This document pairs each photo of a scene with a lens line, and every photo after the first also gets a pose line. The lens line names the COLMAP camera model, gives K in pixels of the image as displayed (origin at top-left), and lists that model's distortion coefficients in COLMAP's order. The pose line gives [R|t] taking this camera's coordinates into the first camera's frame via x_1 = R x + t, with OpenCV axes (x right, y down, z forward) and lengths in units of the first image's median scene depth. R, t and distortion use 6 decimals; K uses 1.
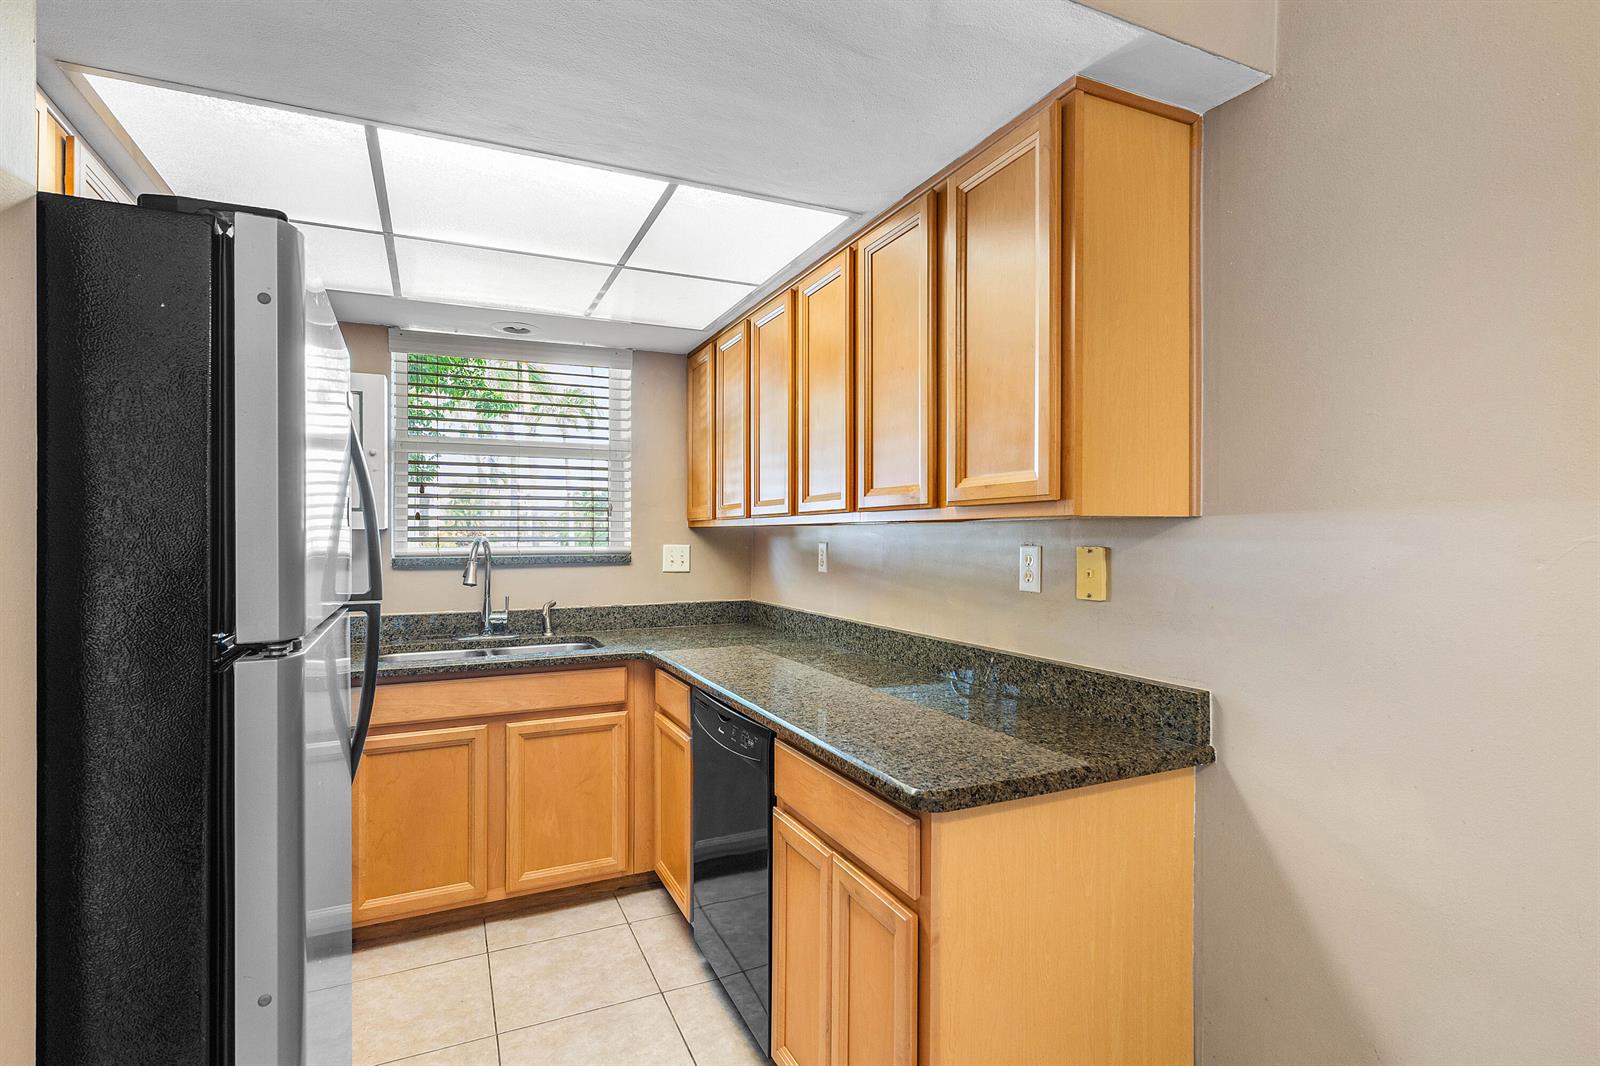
lens RADIAL K [[789.4, 0, 795.1], [0, 789.4, 538.3], [0, 0, 1]] dist [-0.001377, -0.001370]
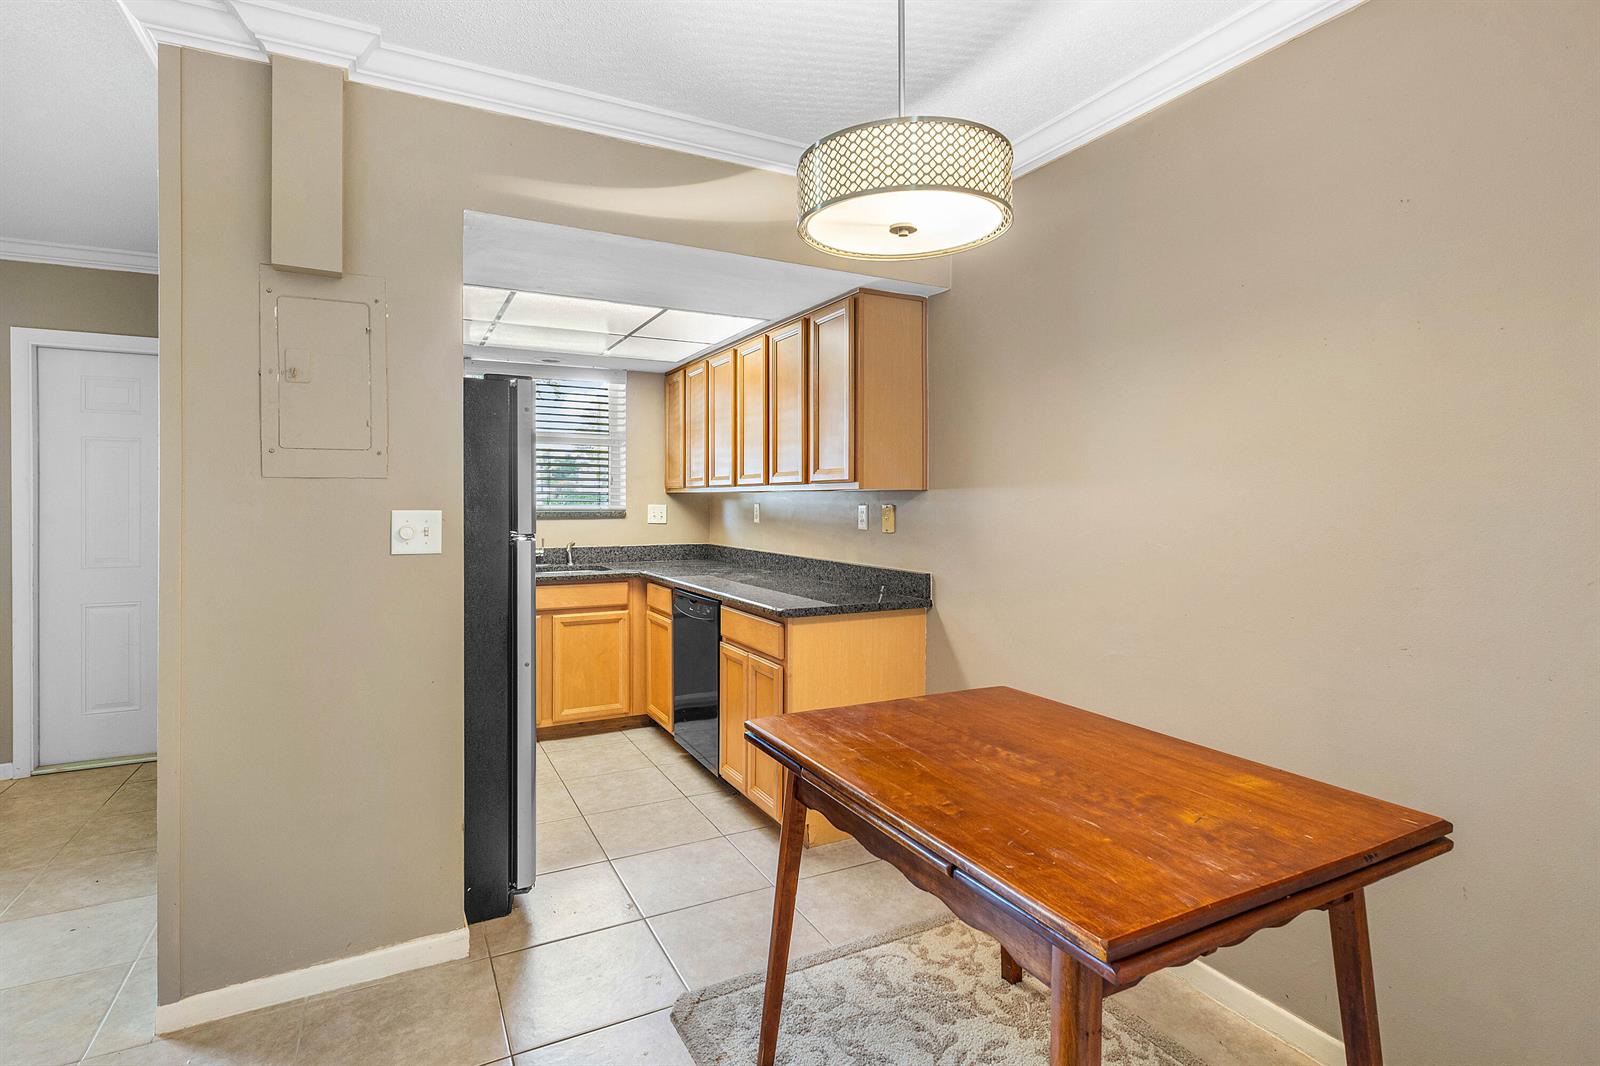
lens RADIAL K [[789.4, 0, 858.0], [0, 789.4, 530.8], [0, 0, 1]] dist [-0.001377, -0.001370]
pose [[0.992072, 0.001157, 0.125662, 0.042274], [-0.005450, 0.999413, 0.033827, 0.006425], [-0.125549, -0.034243, 0.991496, -0.618873]]
